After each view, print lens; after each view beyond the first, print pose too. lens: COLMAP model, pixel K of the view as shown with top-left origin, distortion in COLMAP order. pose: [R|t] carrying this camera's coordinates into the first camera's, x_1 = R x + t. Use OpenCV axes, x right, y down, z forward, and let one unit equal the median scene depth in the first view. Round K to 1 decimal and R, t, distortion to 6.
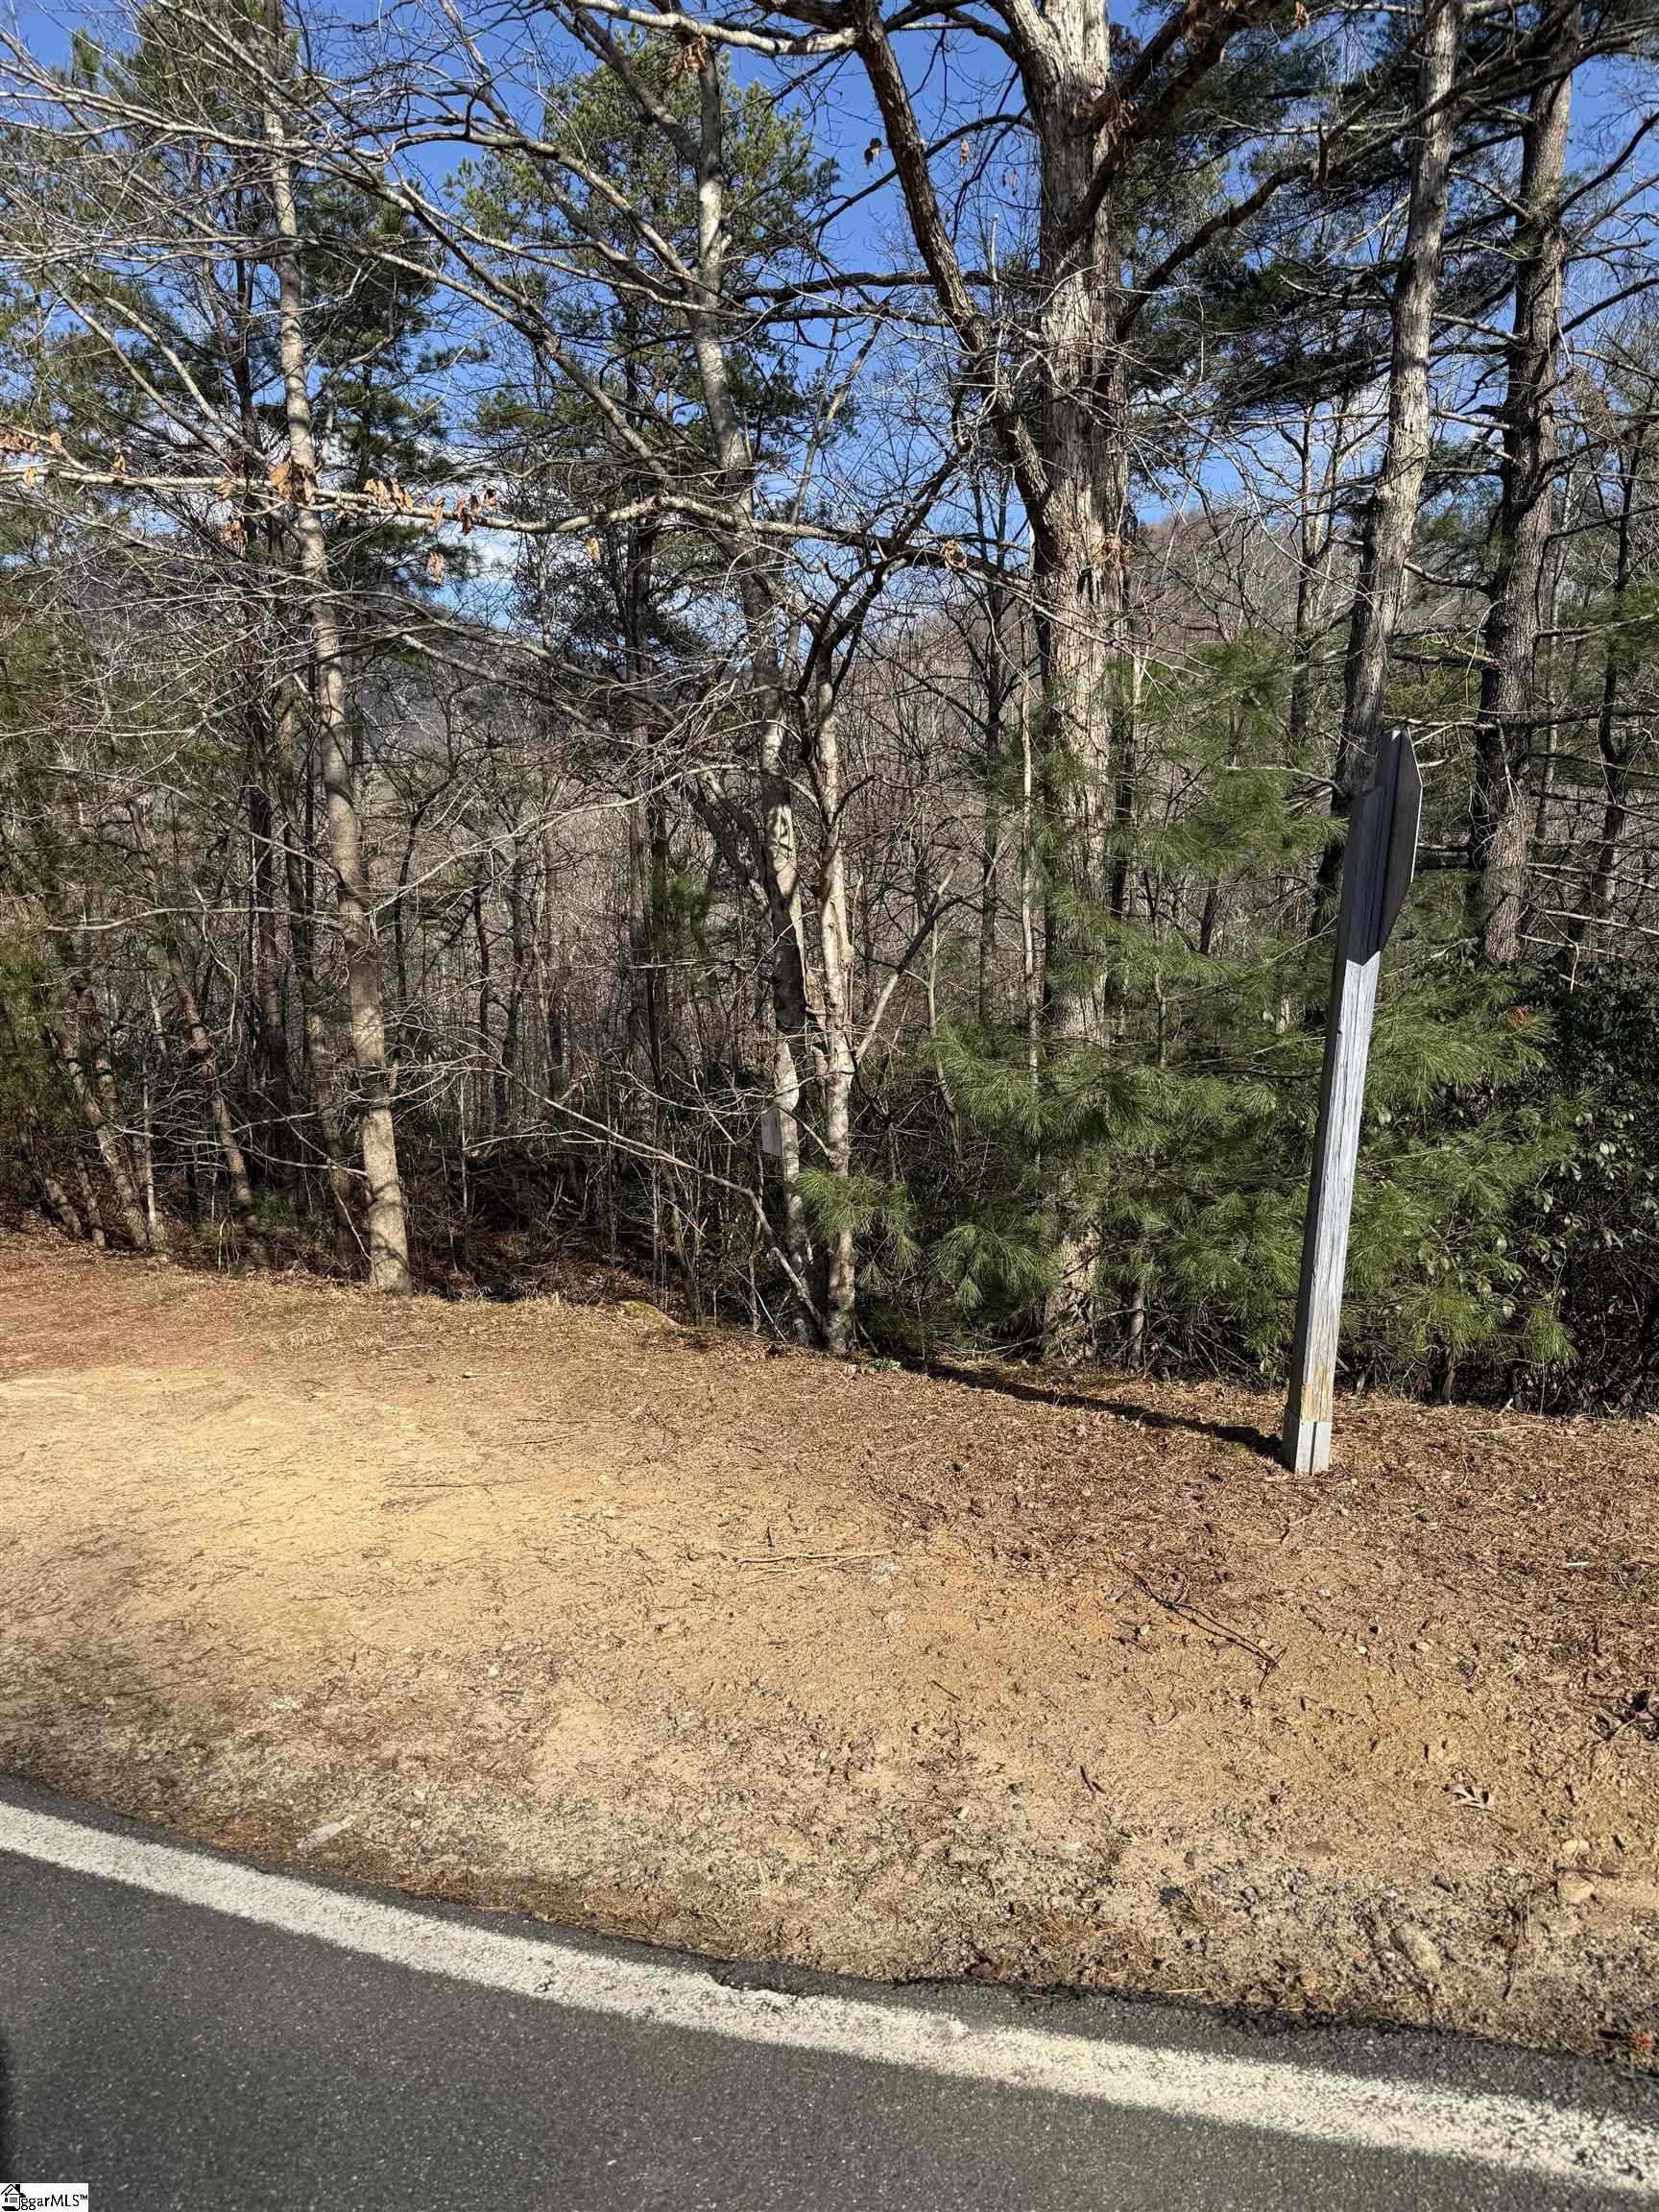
lens RADIAL K [[1535.5, 0, 829.5], [0, 1535.5, 1106.0], [0, 0, 1]] dist [0.071380, -0.083592]
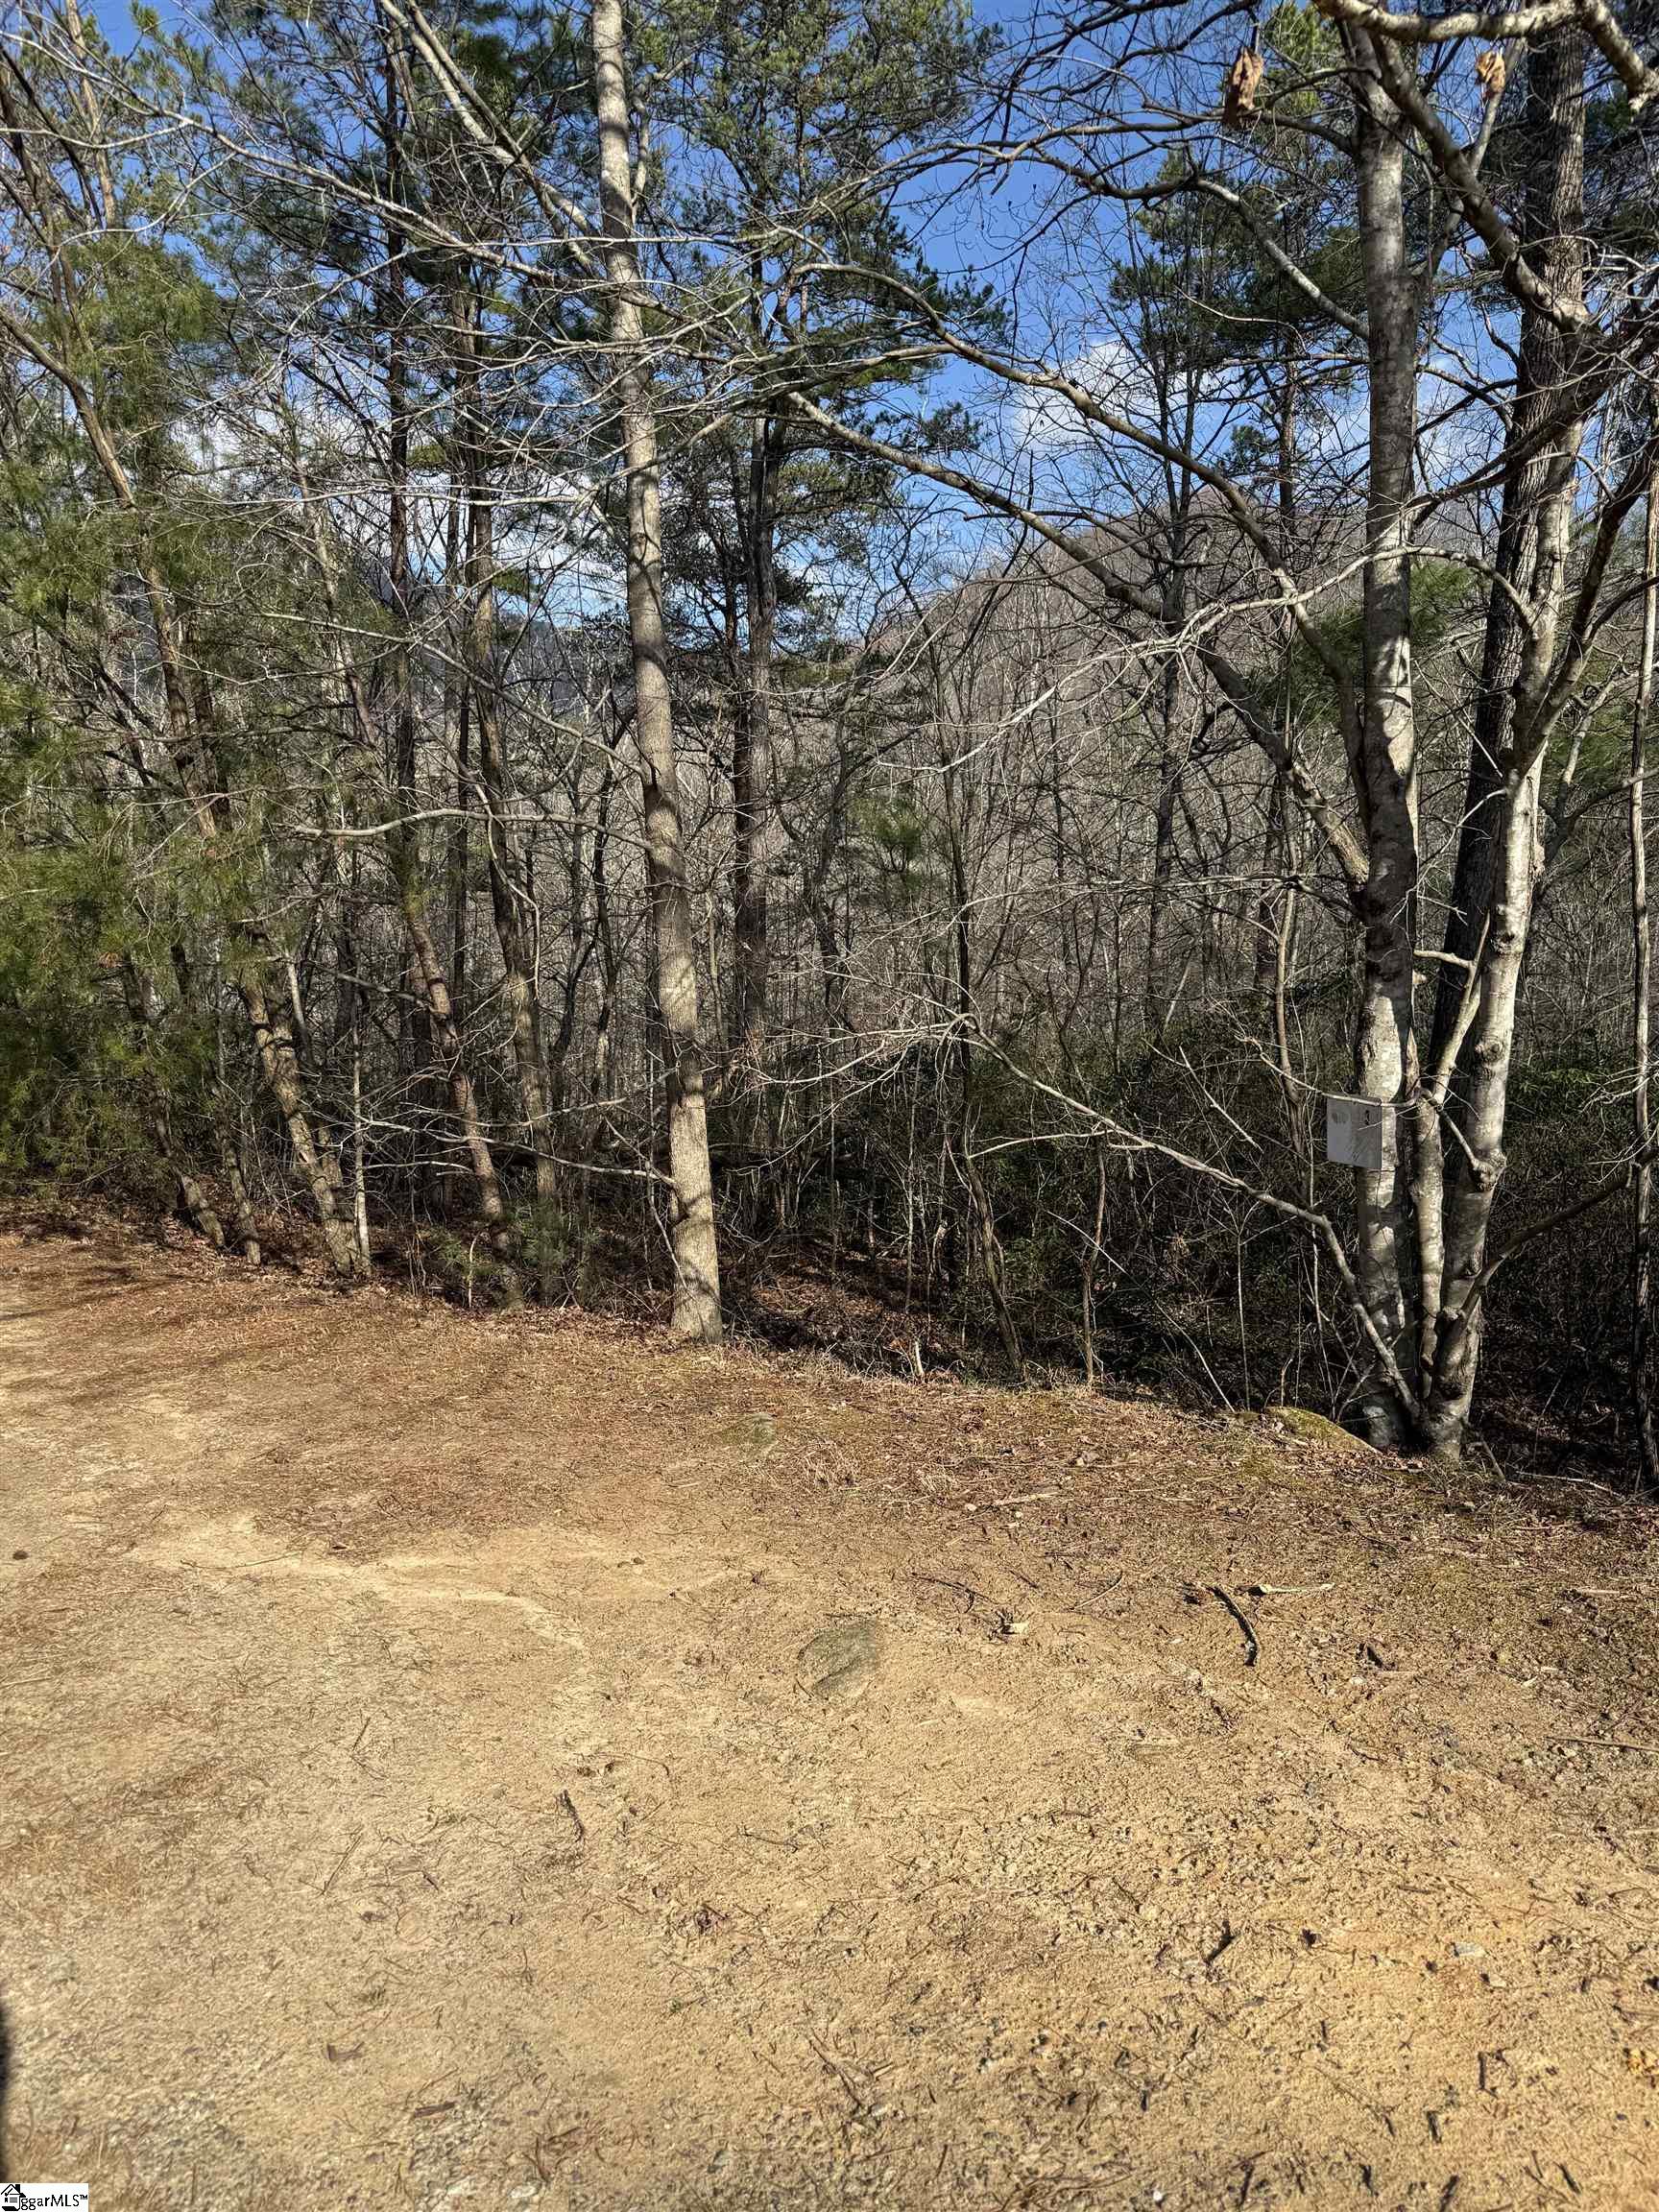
lens RADIAL K [[1582.1, 0, 829.3], [0, 1582.1, 1092.9], [0, 0, 1]] dist [0.120848, -0.175033]
pose [[0.999739, 0.006737, -0.021844, -0.217708], [-0.006740, 0.999977, -0.000054, 0.001370], [0.021843, 0.000201, 0.999761, 0.254263]]
